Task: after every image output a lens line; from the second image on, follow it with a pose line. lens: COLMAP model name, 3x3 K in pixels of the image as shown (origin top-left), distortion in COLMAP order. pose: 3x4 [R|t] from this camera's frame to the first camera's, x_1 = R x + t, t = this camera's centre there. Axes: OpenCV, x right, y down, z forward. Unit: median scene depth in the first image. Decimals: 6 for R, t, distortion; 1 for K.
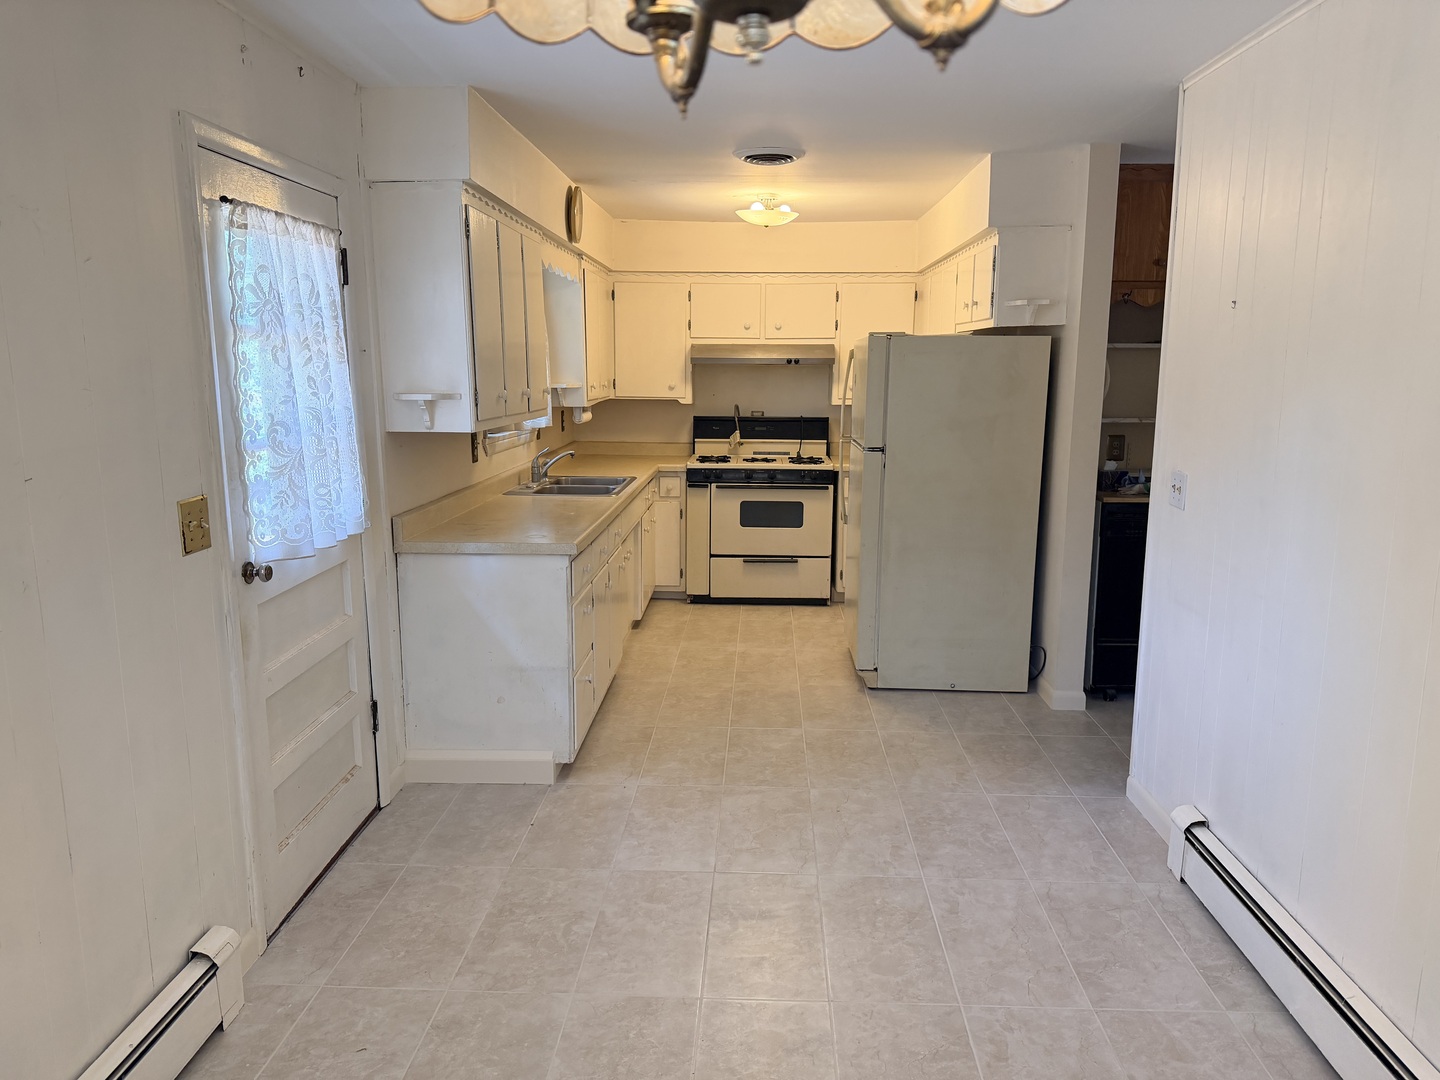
lens RADIAL K [[1026.1, 0, 720.0], [0, 1026.1, 540.0], [0, 0, 1]] dist [0.001523, -0.002324]
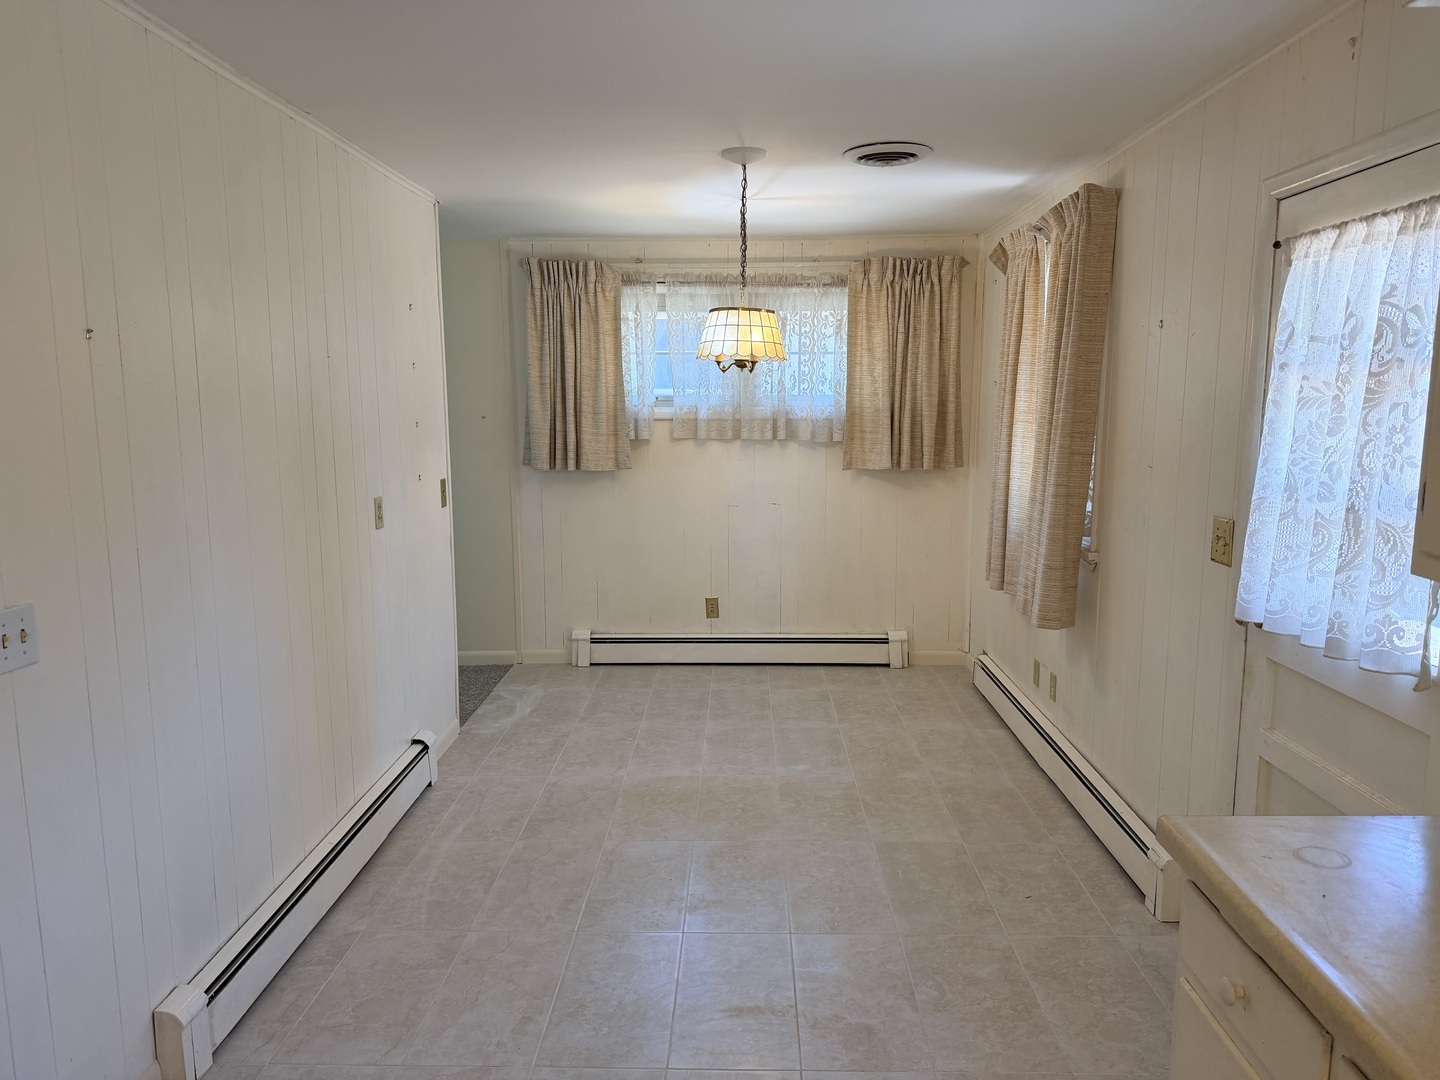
lens RADIAL K [[947.4, 0, 720.0], [0, 947.4, 540.0], [0, 0, 1]] dist [0.001094, -0.000799]
pose [[-0.999790, 0.006406, -0.019472, 0.074325], [-0.000206, 0.946730, 0.322028, -0.311119], [0.020498, 0.321965, -0.946530, 1.716383]]
